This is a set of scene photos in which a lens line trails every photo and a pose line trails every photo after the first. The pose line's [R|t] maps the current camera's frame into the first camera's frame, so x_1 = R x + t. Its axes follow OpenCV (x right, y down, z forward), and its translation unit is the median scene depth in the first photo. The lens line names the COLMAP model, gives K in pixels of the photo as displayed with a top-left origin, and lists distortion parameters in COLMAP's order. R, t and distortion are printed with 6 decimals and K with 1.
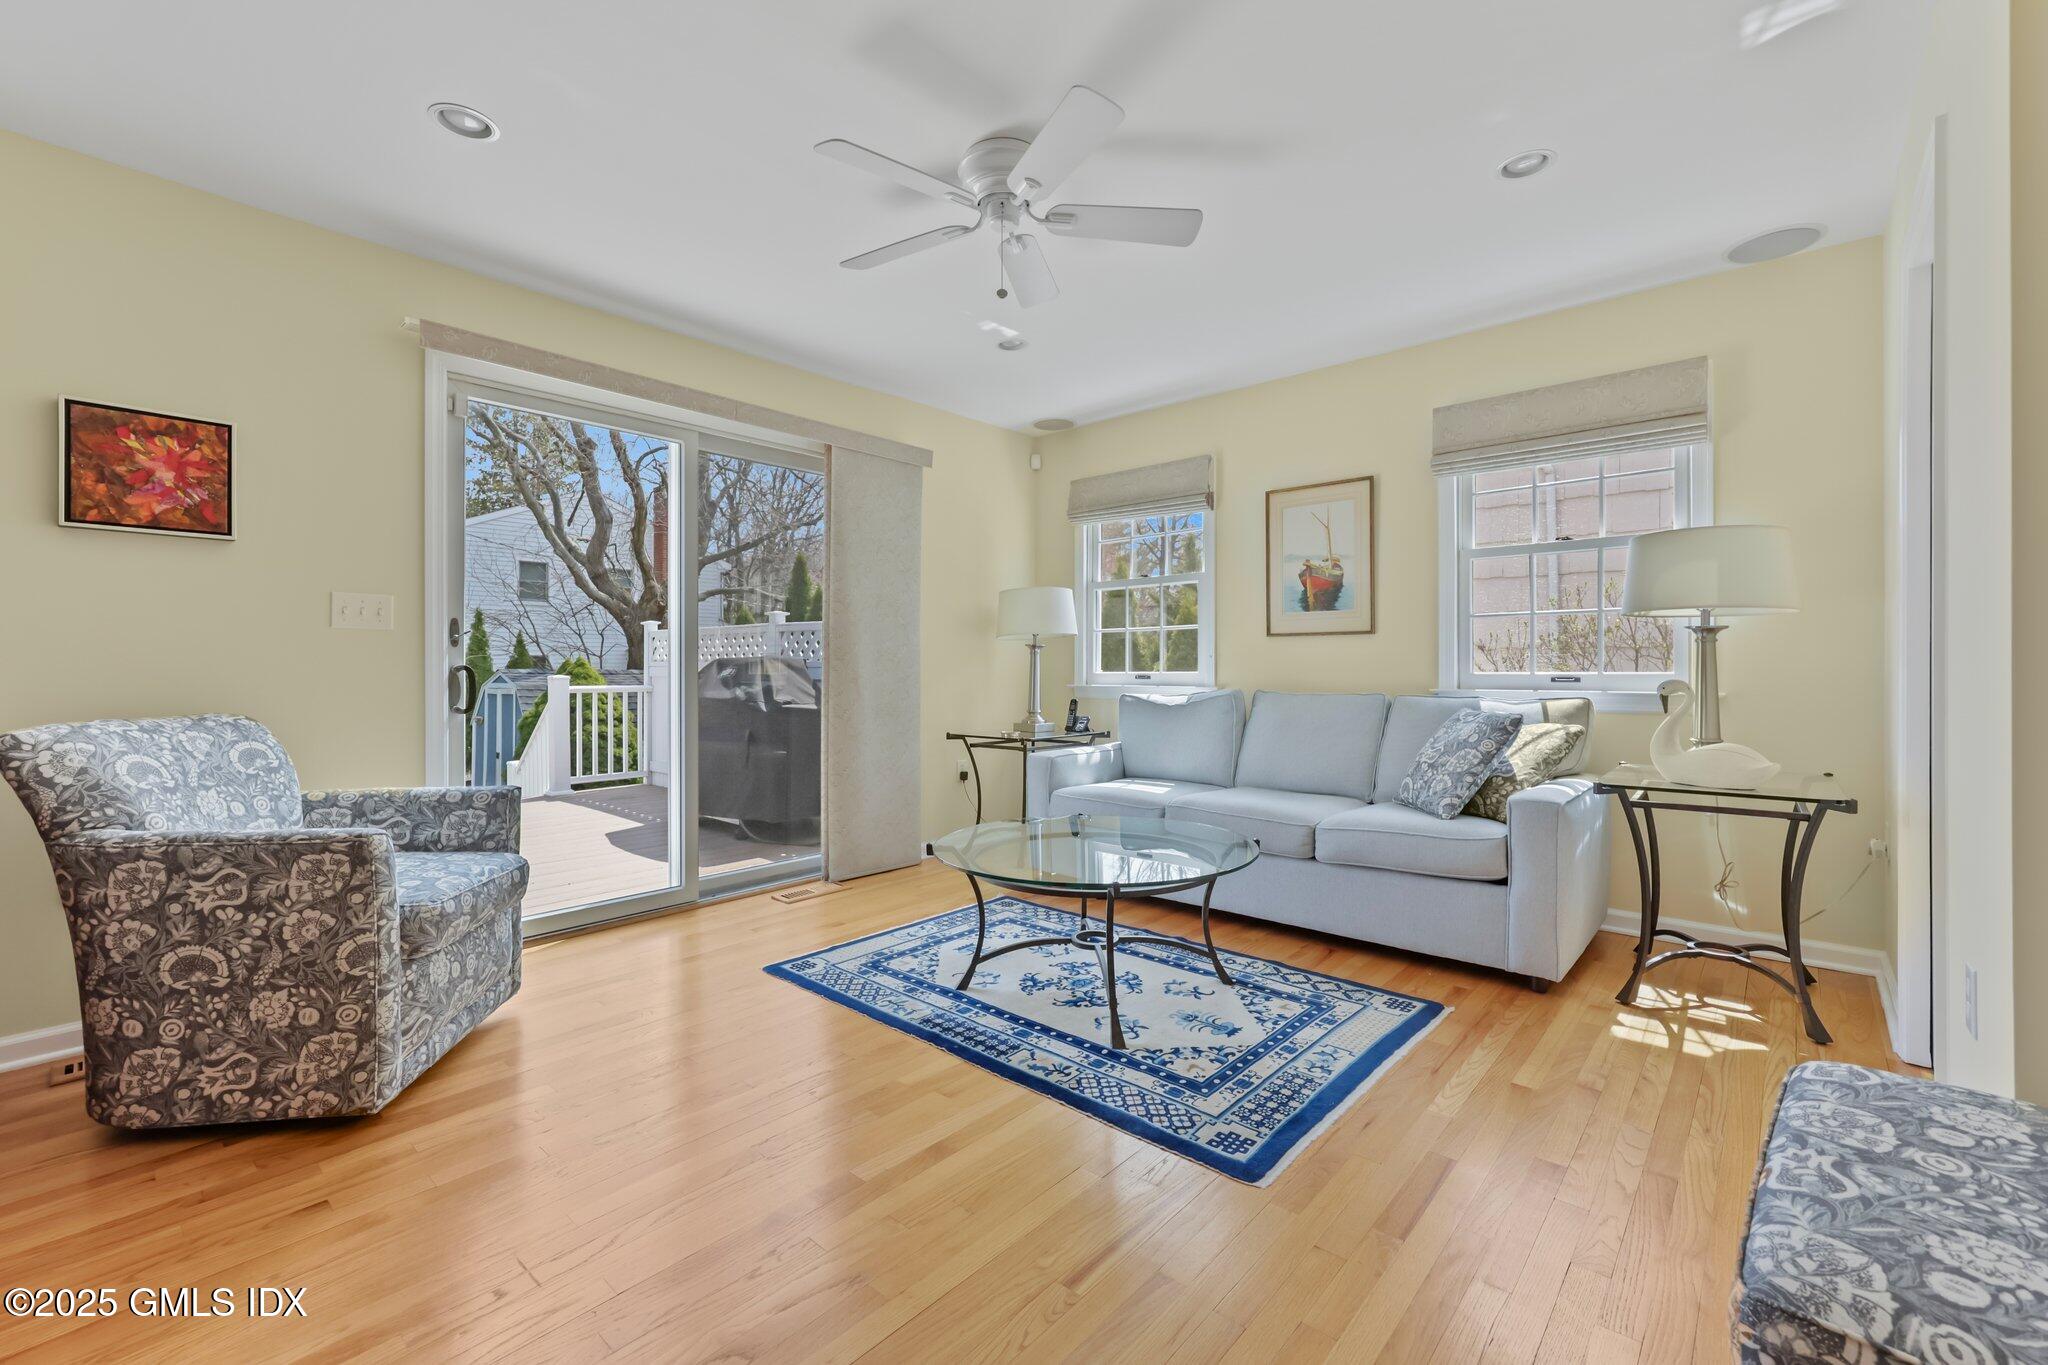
lens RADIAL K [[873.0, 0, 1025.0], [0, 873.0, 660.2], [0, 0, 1]] dist [0.001413, -0.000347]
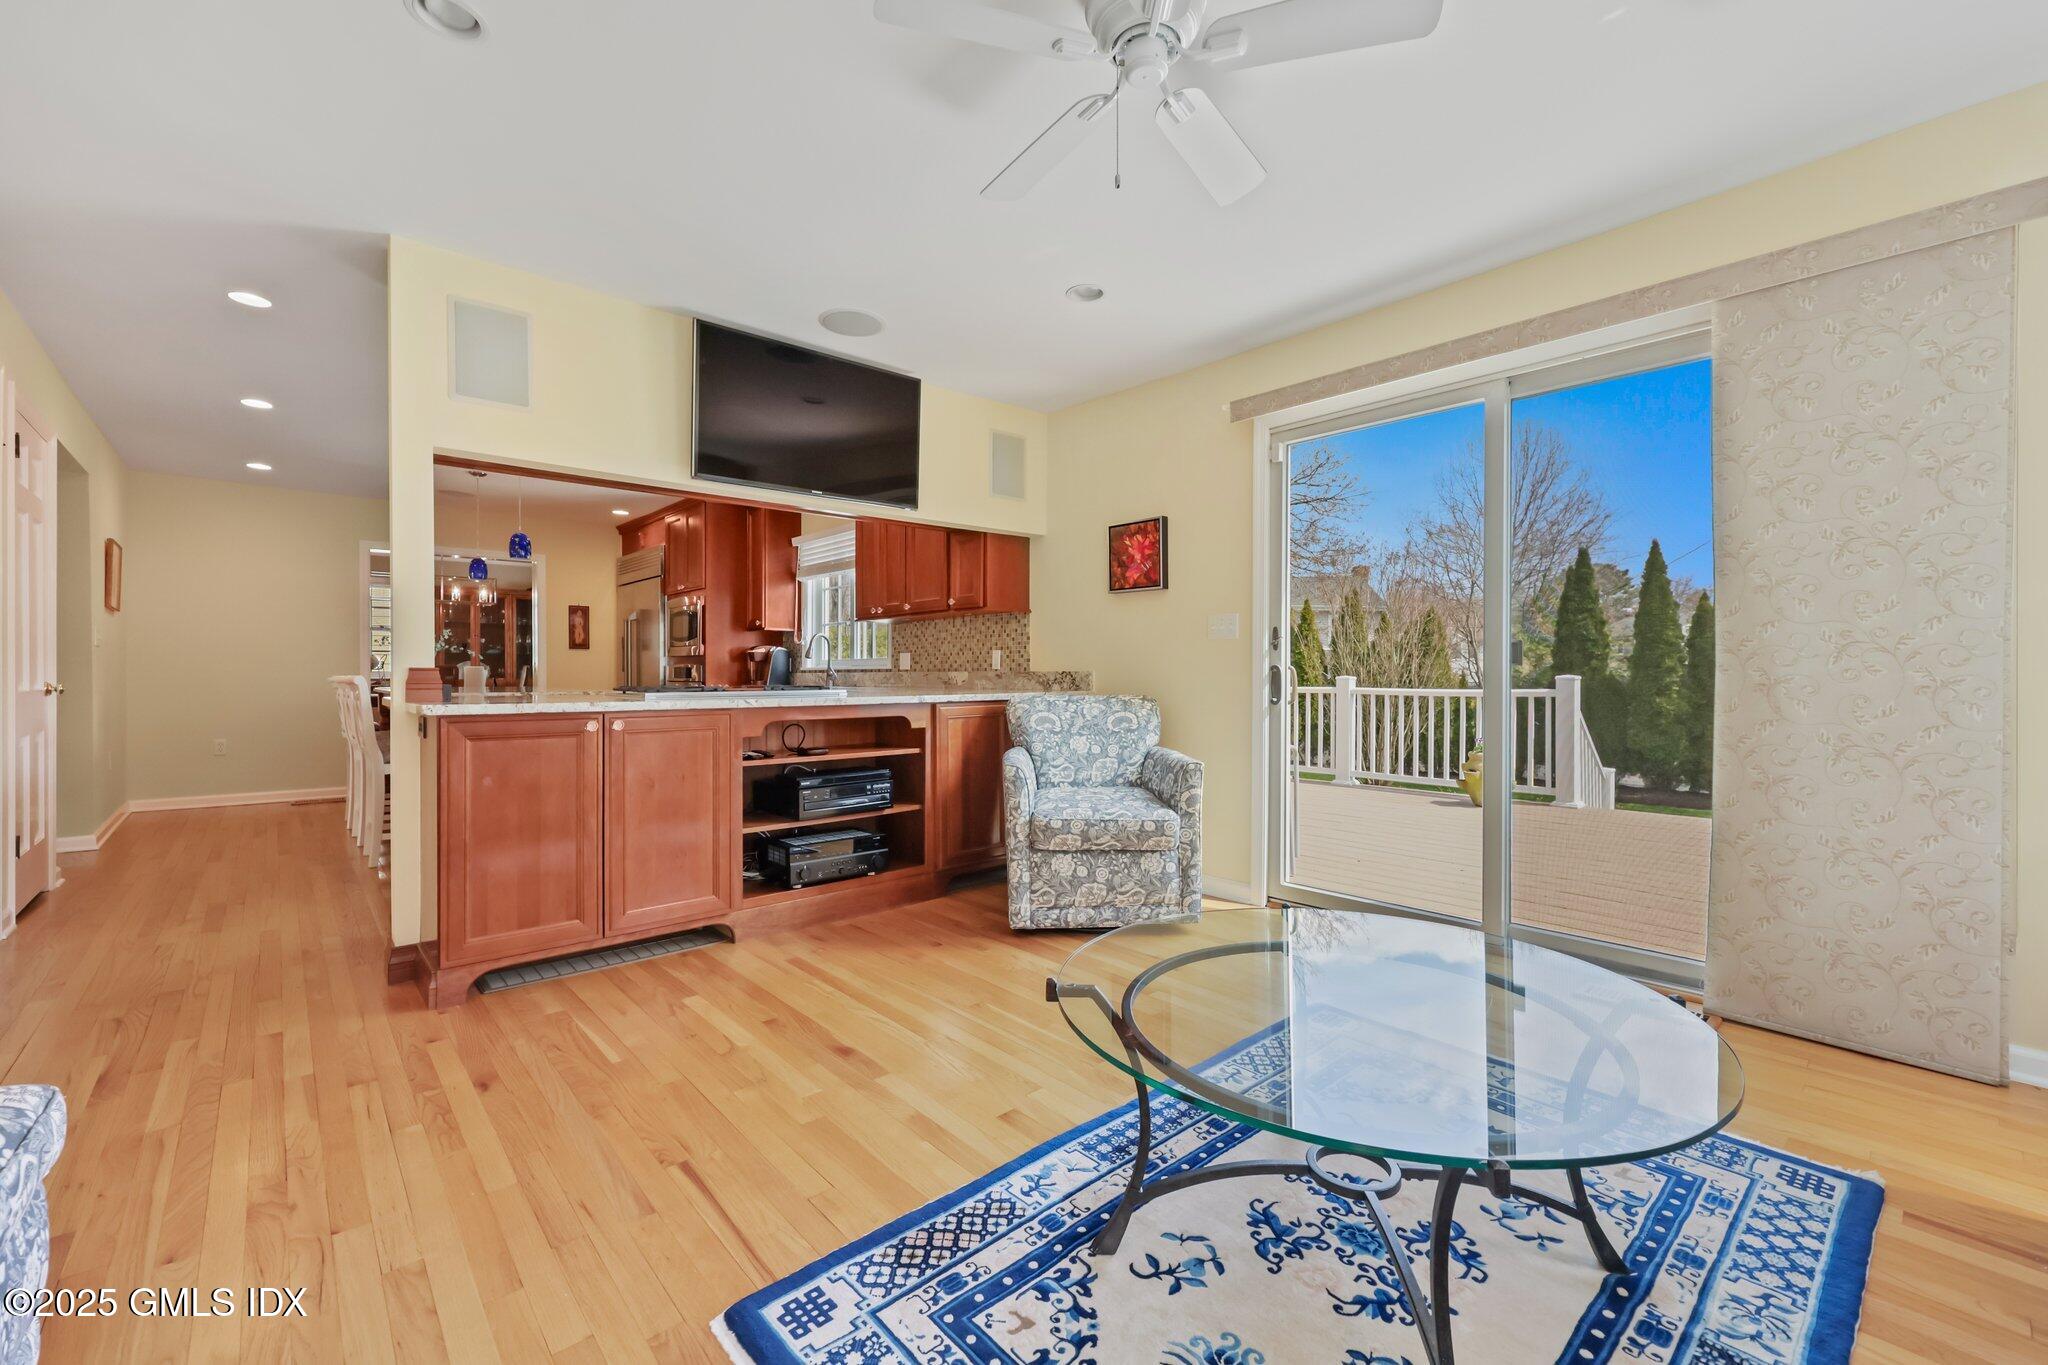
lens RADIAL K [[833.6, 0, 1022.3], [0, 833.6, 678.7], [0, 0, 1]] dist [-0.001761, 0.001506]
pose [[-0.114303, 0.016035, -0.993316, 0.685868], [0.010326, 0.999835, 0.014952, 0.003402], [0.993392, -0.008548, -0.114450, 0.953927]]
